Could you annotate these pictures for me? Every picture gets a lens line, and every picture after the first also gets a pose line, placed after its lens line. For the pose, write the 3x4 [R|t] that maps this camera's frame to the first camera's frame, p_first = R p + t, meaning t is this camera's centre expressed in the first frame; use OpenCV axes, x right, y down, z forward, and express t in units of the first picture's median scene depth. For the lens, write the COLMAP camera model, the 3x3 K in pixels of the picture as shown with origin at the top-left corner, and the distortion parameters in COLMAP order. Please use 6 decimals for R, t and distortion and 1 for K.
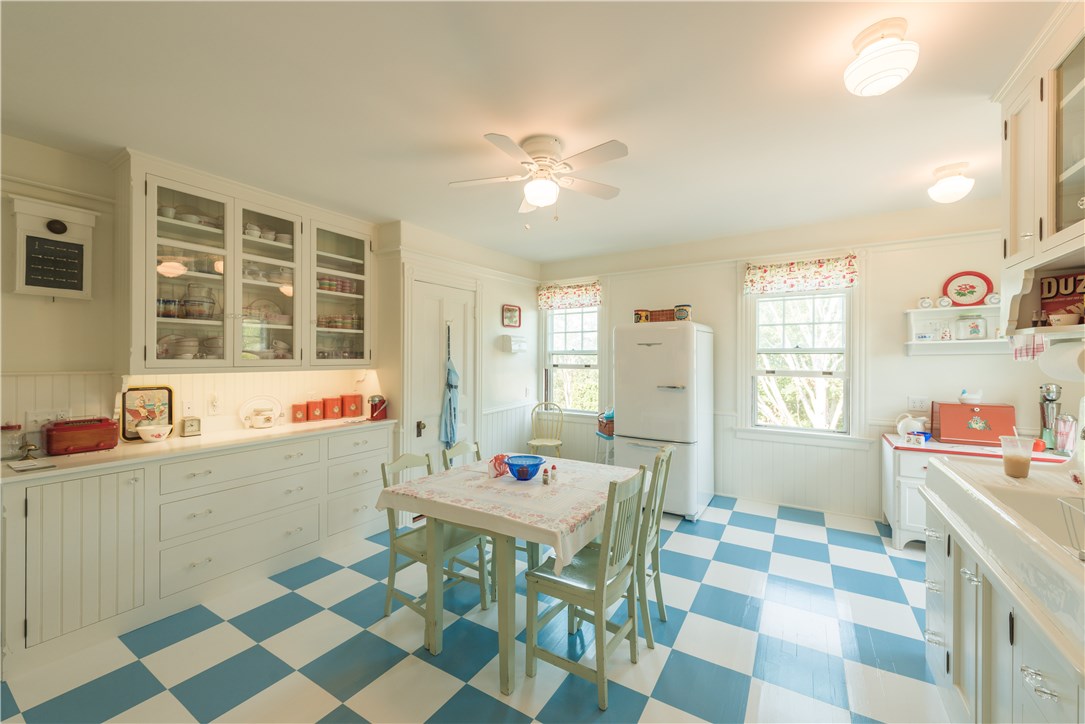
lens RADIAL K [[419.5, 0, 545.3], [0, 419.5, 359.6], [0, 0, 1]] dist [0.003597, -0.000159]
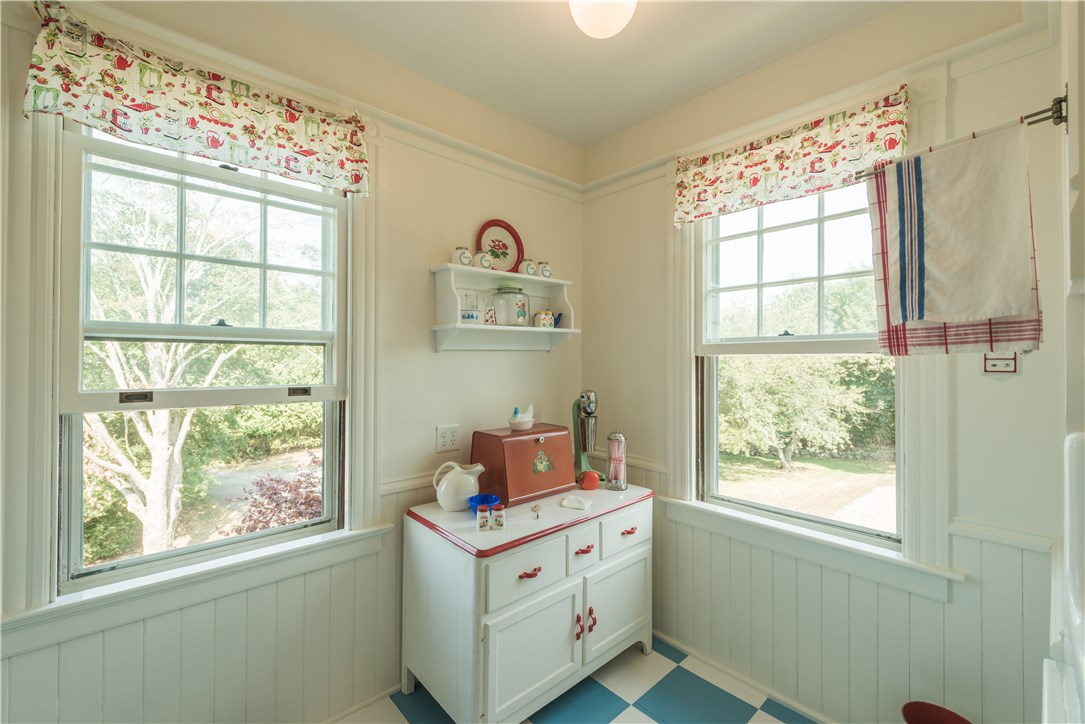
lens RADIAL K [[458.9, 0, 542.3], [0, 458.9, 356.9], [0, 0, 1]] dist [-0.002222, -0.001039]
pose [[0.272144, 0.004137, 0.962248, 0.311632], [0.000857, 0.999989, -0.004541, 0.001200], [-0.962256, 0.002061, 0.272138, 0.662971]]
